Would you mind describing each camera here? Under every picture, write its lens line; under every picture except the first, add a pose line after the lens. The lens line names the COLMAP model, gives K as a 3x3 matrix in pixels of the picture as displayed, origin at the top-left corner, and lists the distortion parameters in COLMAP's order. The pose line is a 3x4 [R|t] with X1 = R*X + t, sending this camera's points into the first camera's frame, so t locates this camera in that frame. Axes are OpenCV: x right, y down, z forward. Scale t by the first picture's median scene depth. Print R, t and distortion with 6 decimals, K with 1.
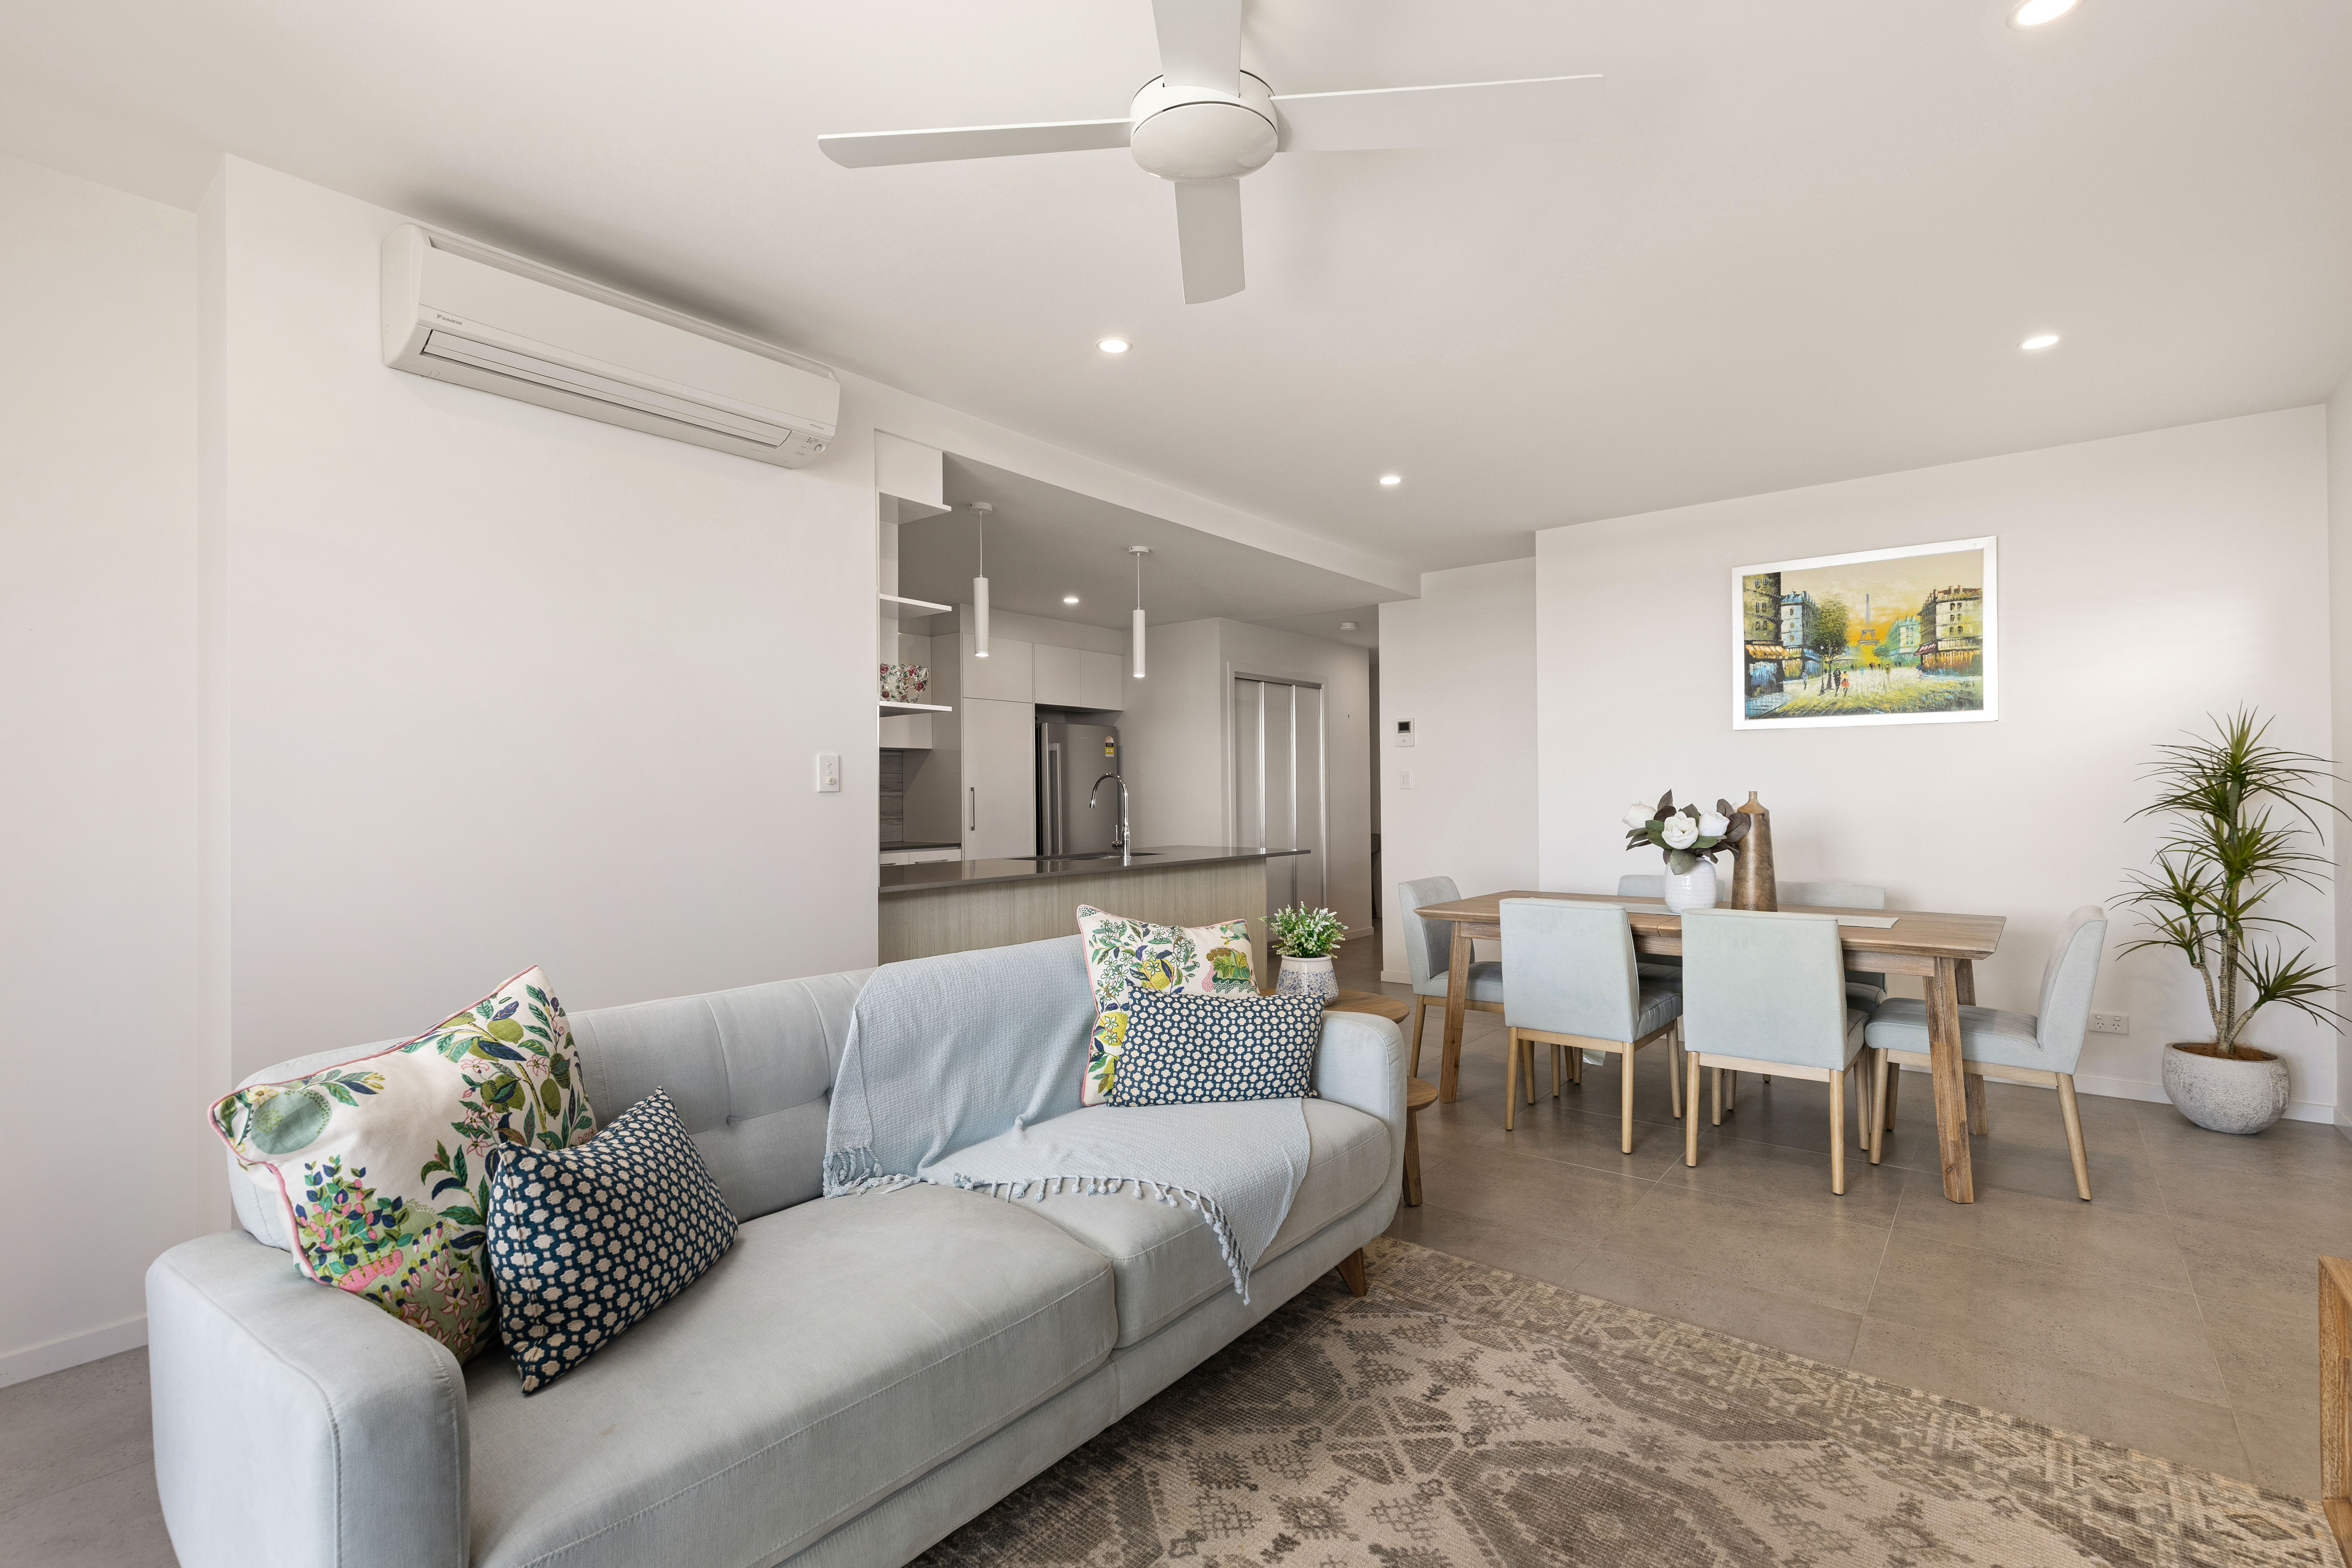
lens RADIAL K [[1055.3, 0, 1177.8], [0, 1055.3, 786.7], [0, 0, 1]] dist [0.003400, 0.000247]
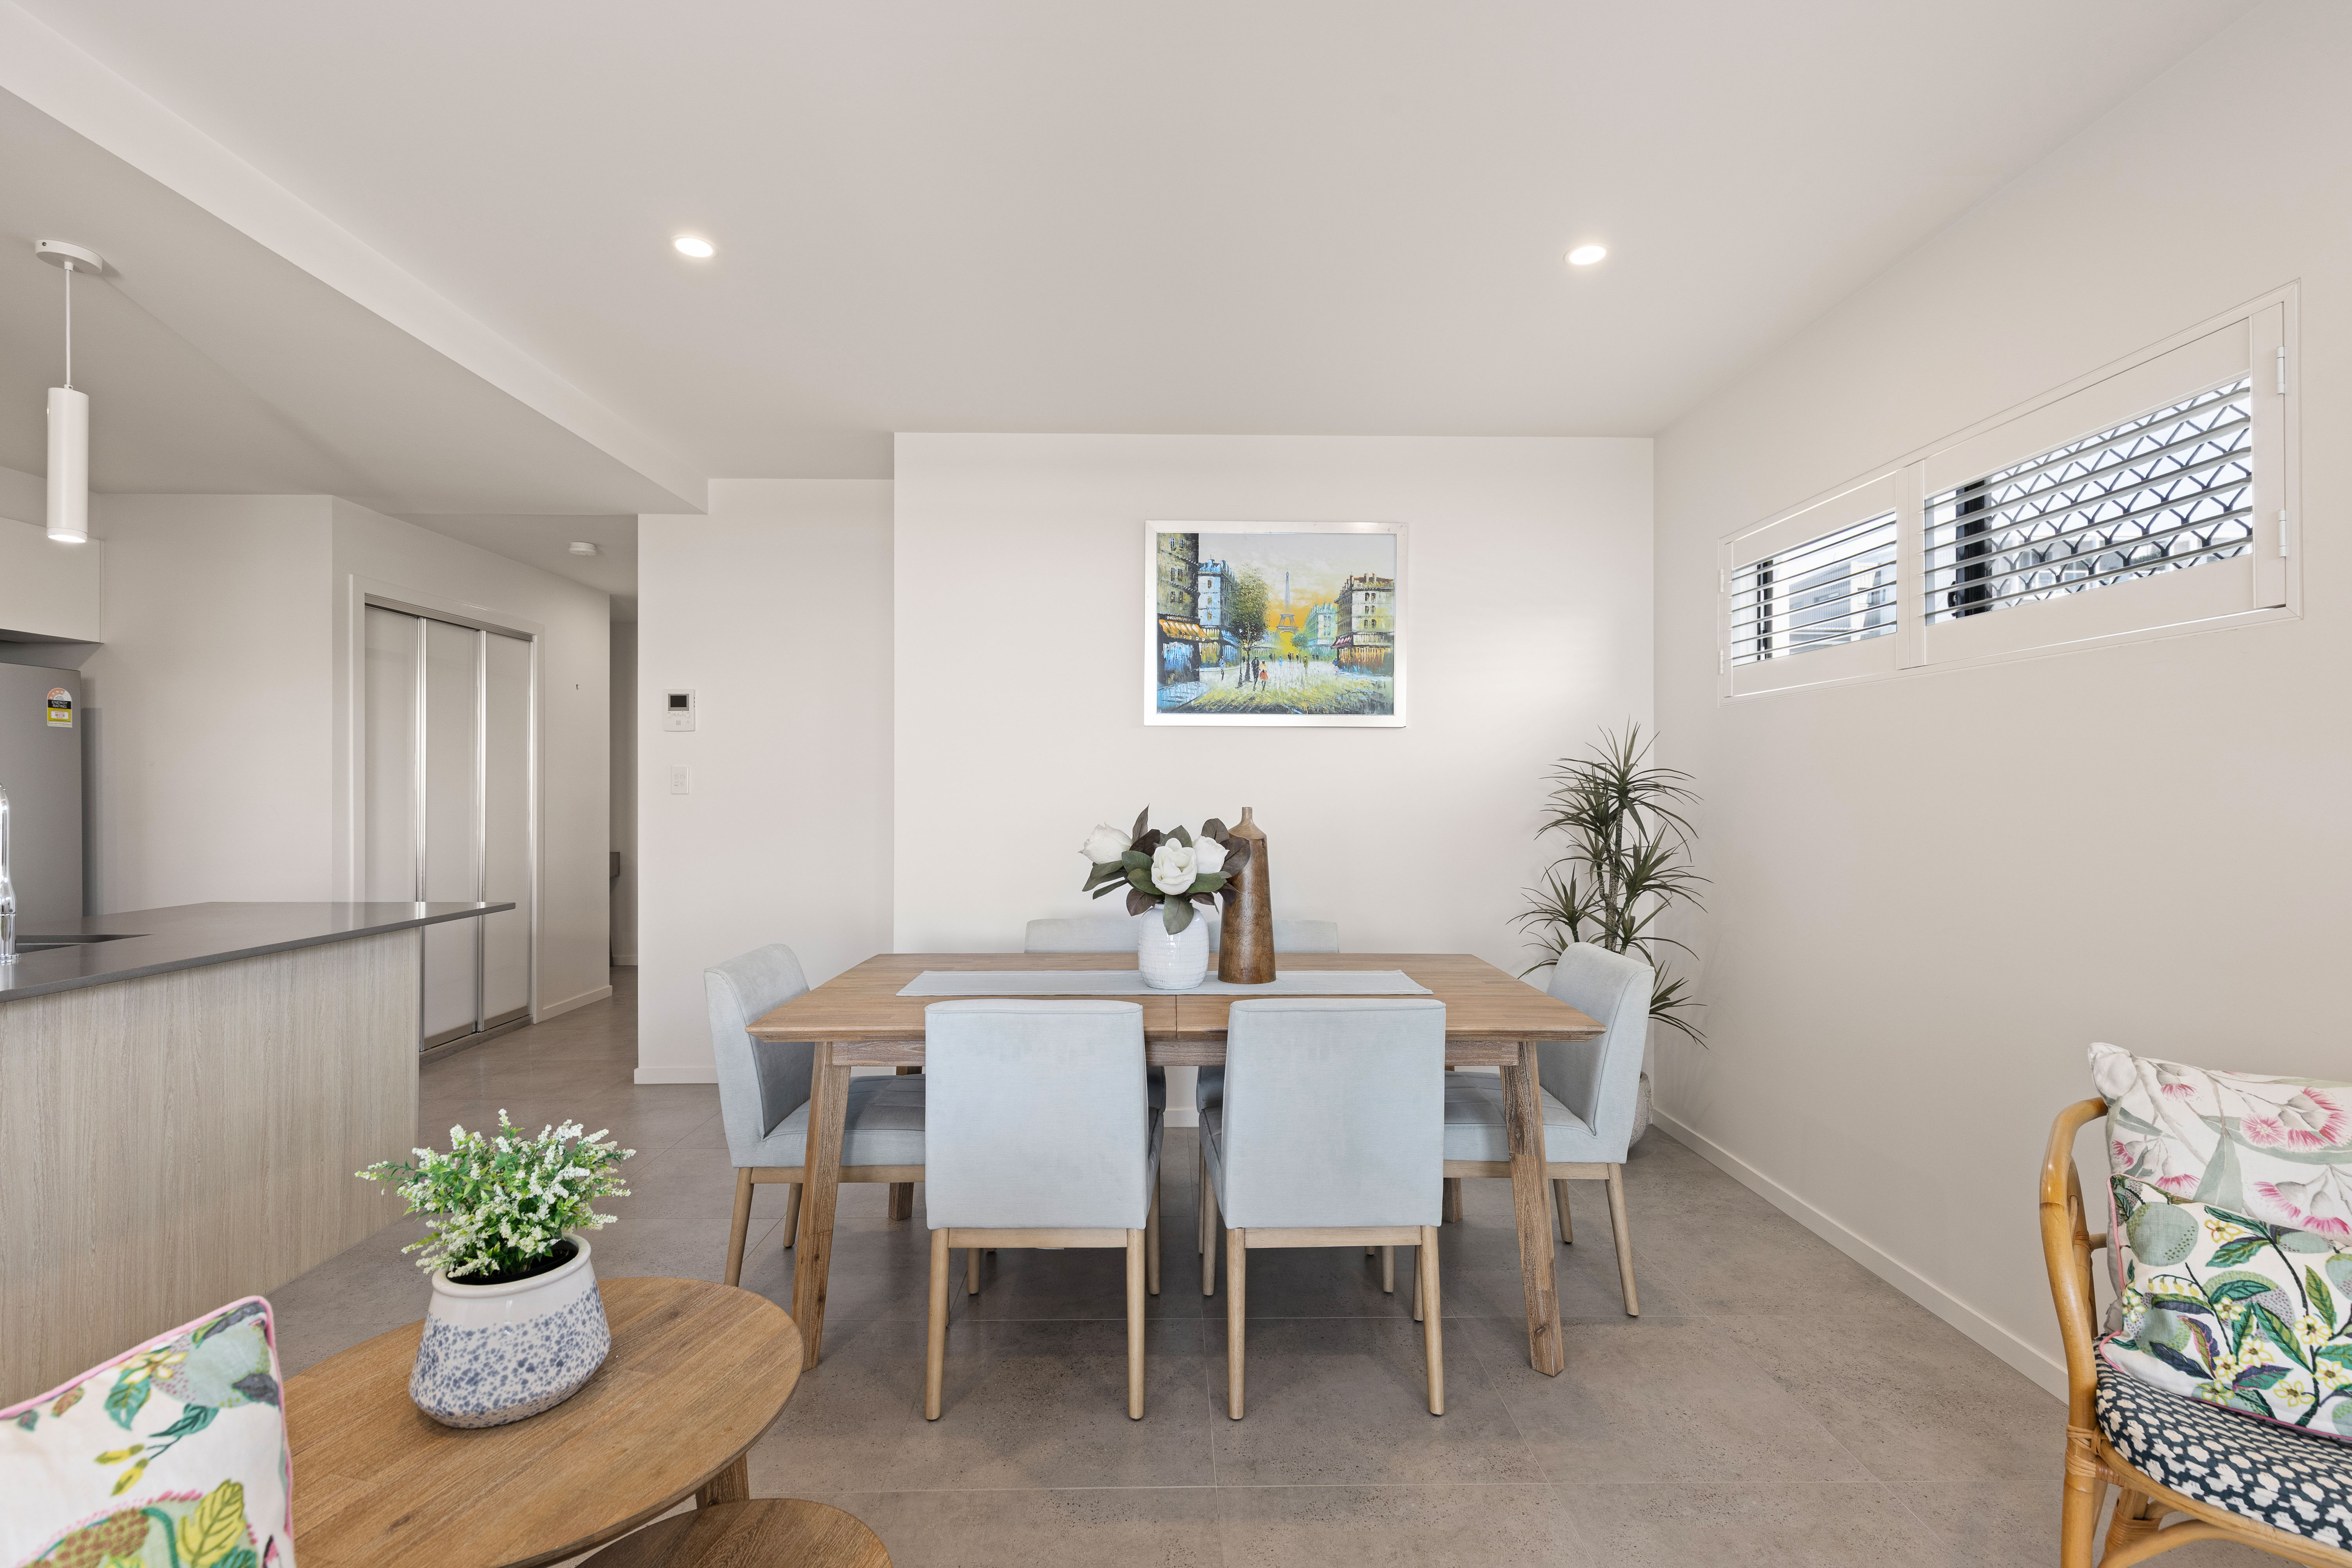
lens RADIAL K [[1055.3, 0, 1177.8], [0, 1055.3, 786.7], [0, 0, 1]] dist [0.003400, 0.000247]
pose [[0.769992, 0.010905, 0.637961, 0.044109], [-0.011362, 0.999930, -0.003379, -0.005786], [-0.637953, -0.004646, 0.770061, 0.398738]]
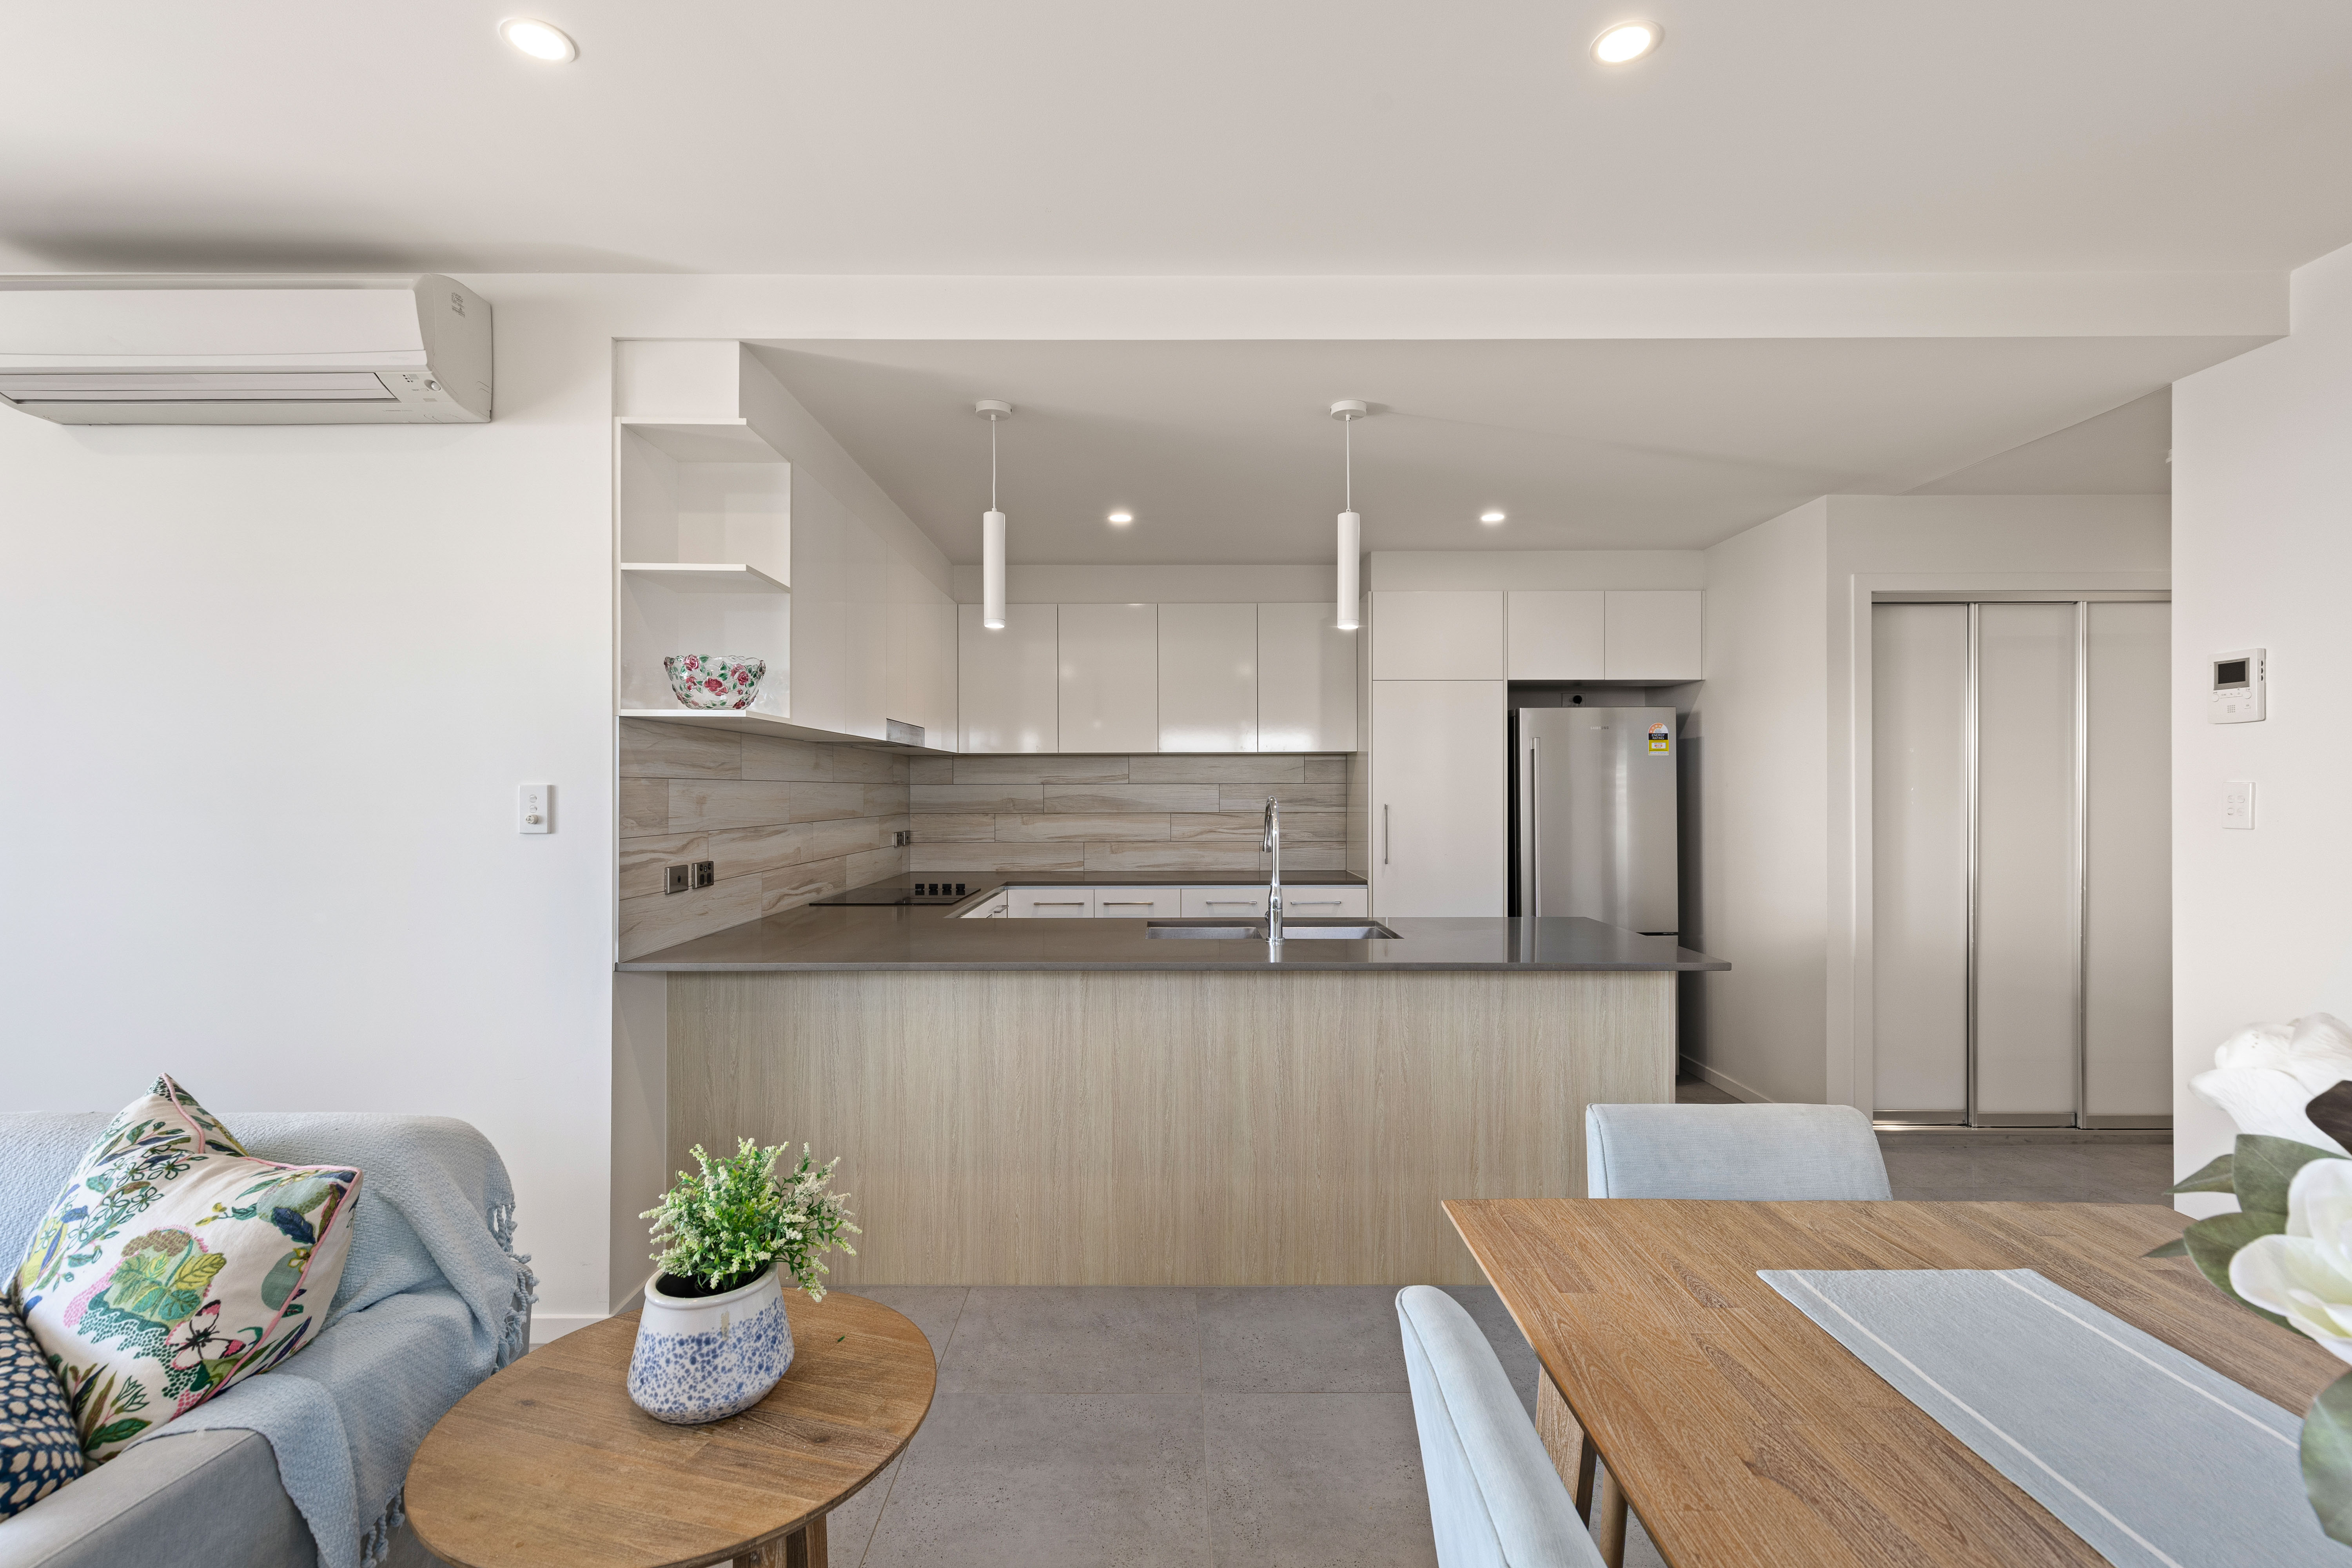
lens RADIAL K [[1055.9, 0, 1172.7], [0, 1055.9, 791.6], [0, 0, 1]] dist [0.005701, 0.000277]
pose [[0.625940, 0.010082, -0.779806, 0.394321], [0.000544, 0.999911, 0.013365, -0.025183], [0.779871, -0.008790, 0.625879, 0.622407]]
